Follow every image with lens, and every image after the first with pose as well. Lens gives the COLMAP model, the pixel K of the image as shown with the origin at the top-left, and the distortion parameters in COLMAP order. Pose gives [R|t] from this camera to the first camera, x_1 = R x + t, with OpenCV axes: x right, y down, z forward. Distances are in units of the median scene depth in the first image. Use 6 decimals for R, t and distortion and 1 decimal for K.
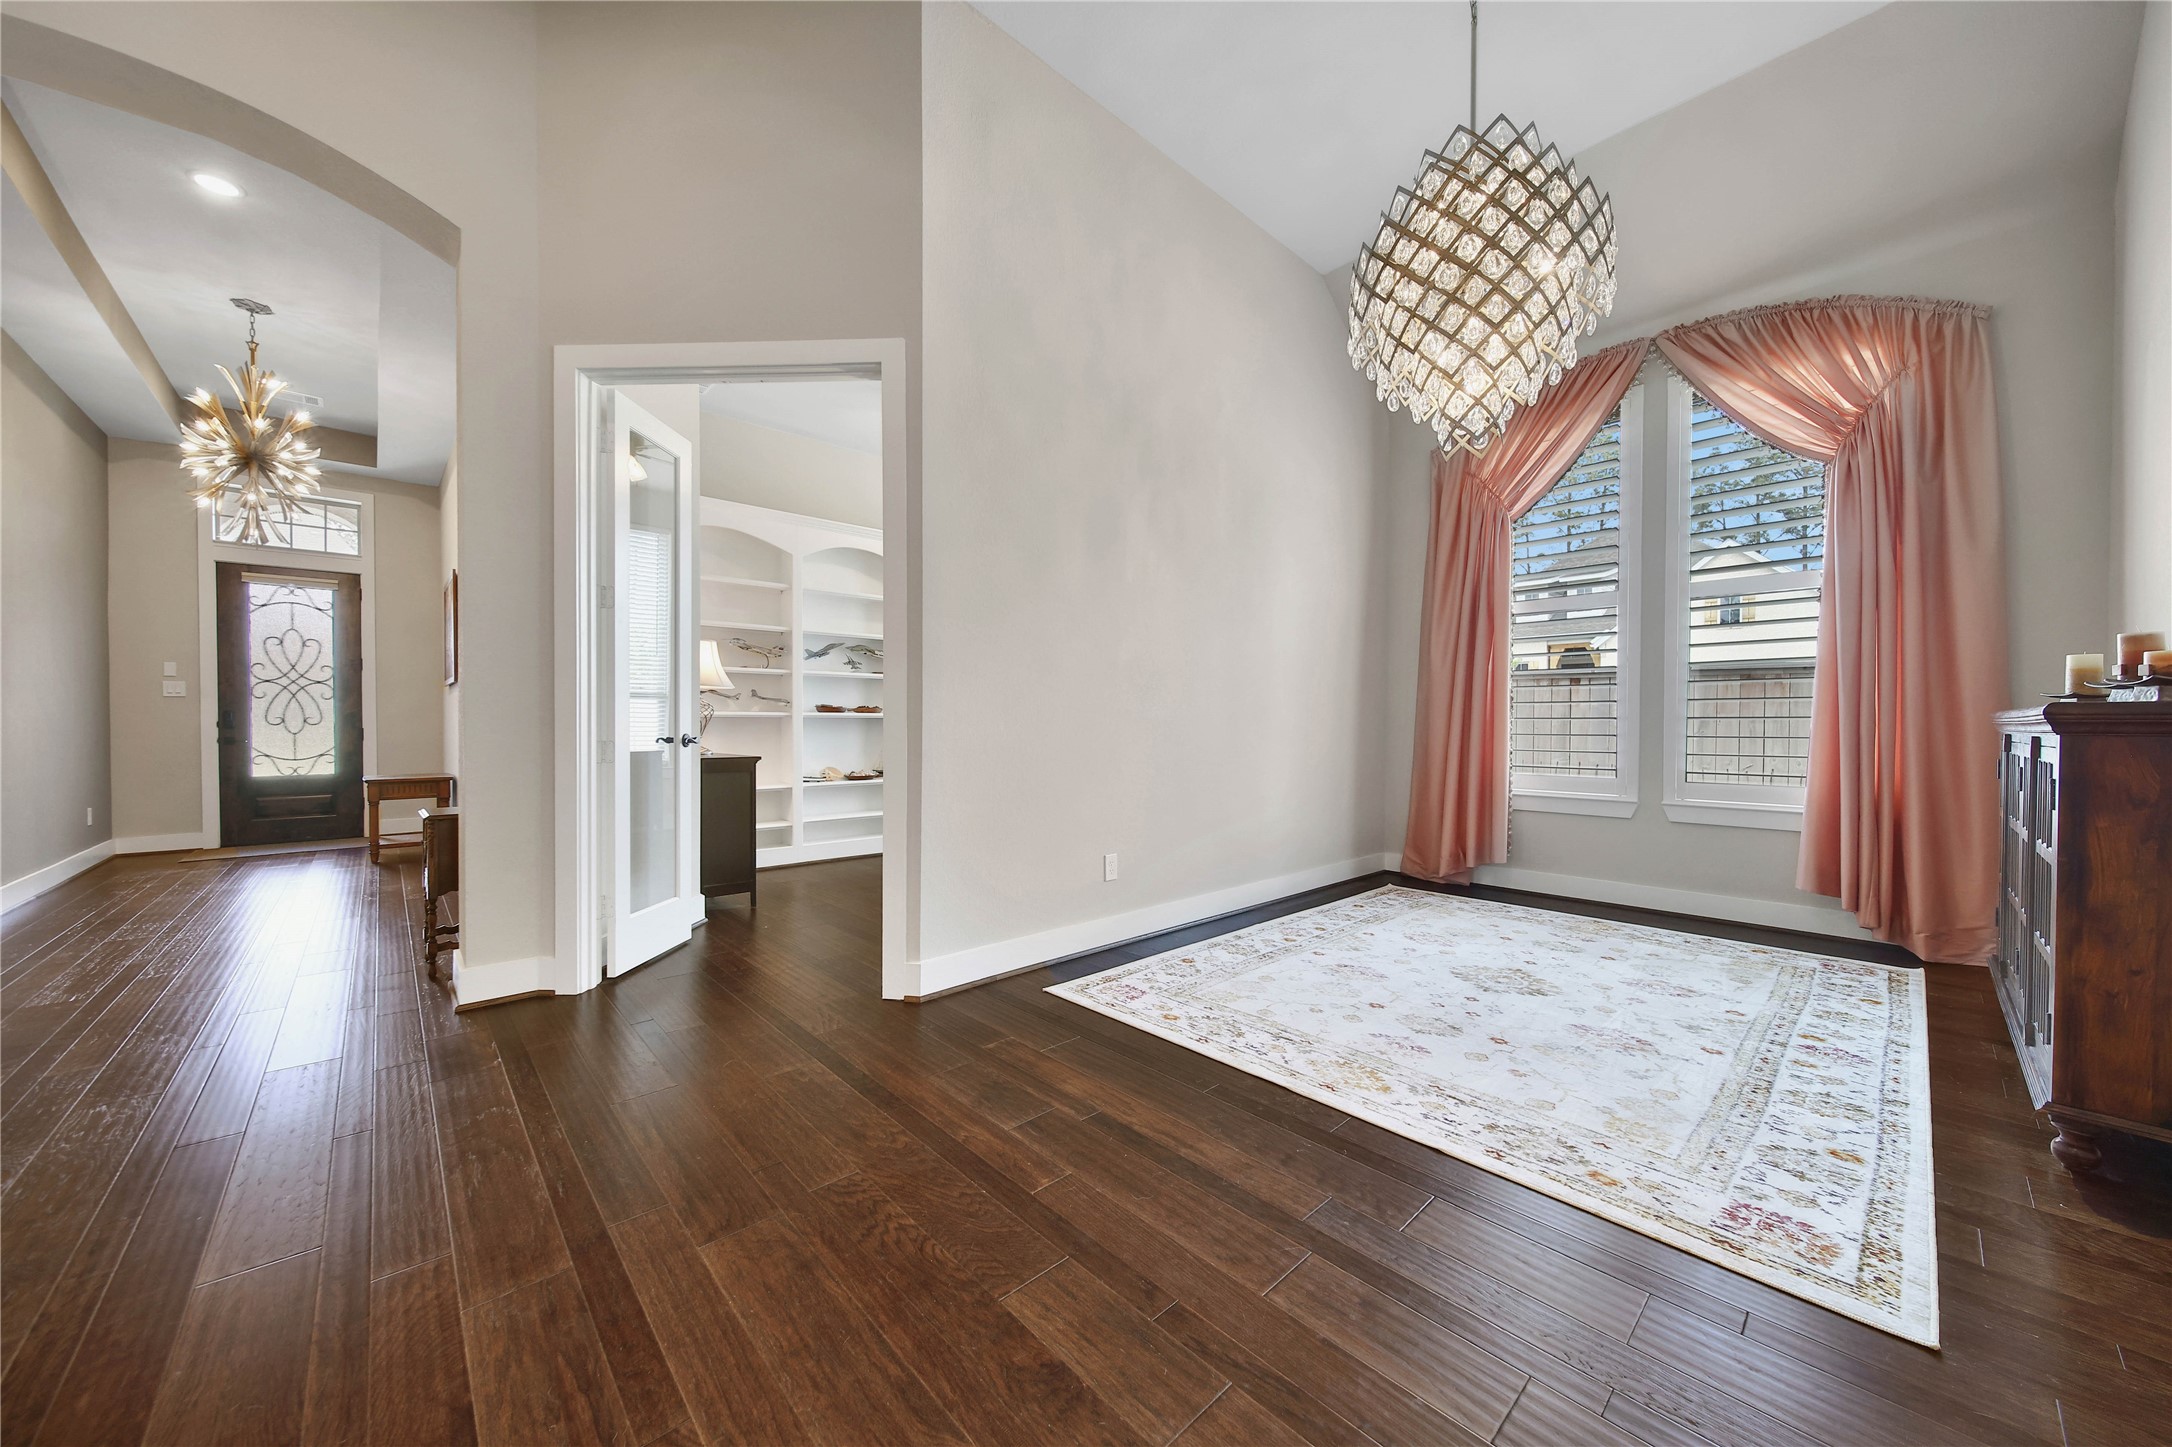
lens RADIAL K [[809.9, 0, 1072.9], [0, 809.9, 726.6], [0, 0, 1]] dist [0.001183, 0.000233]
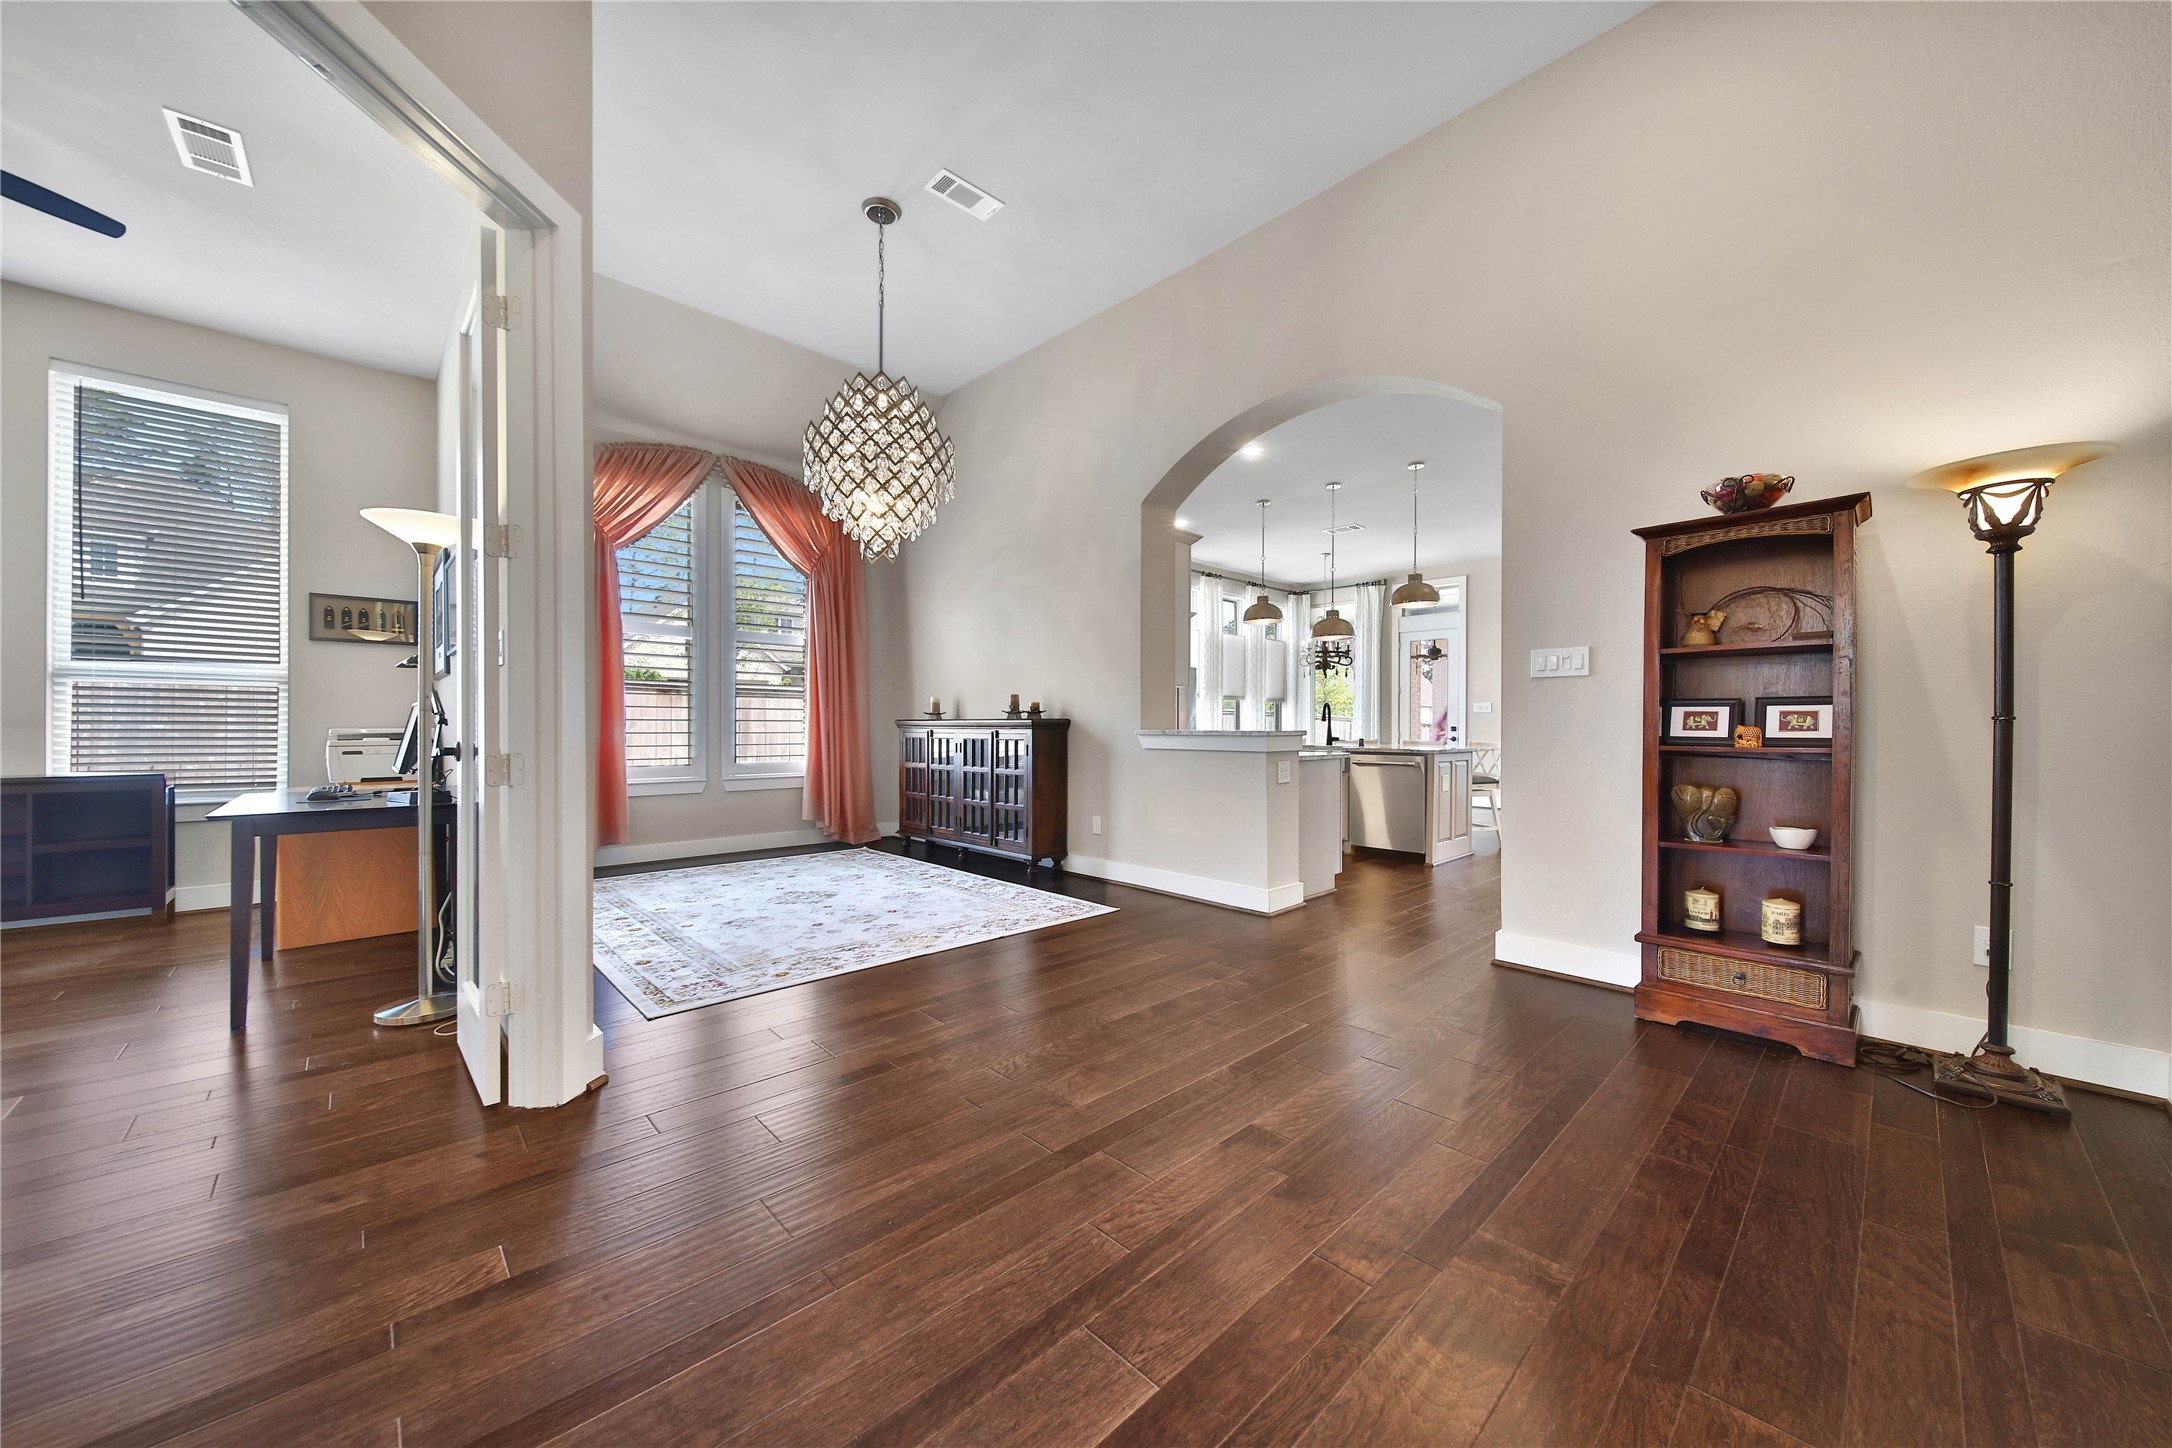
lens RADIAL K [[809.9, 0, 1083.5], [0, 809.9, 721.1], [0, 0, 1]] dist [0.001183, 0.000233]
pose [[-0.058319, 0.002570, 0.998295, -1.142933], [0.003316, 0.999992, -0.002380, -0.006026], [-0.998292, 0.003172, -0.058327, 0.663921]]
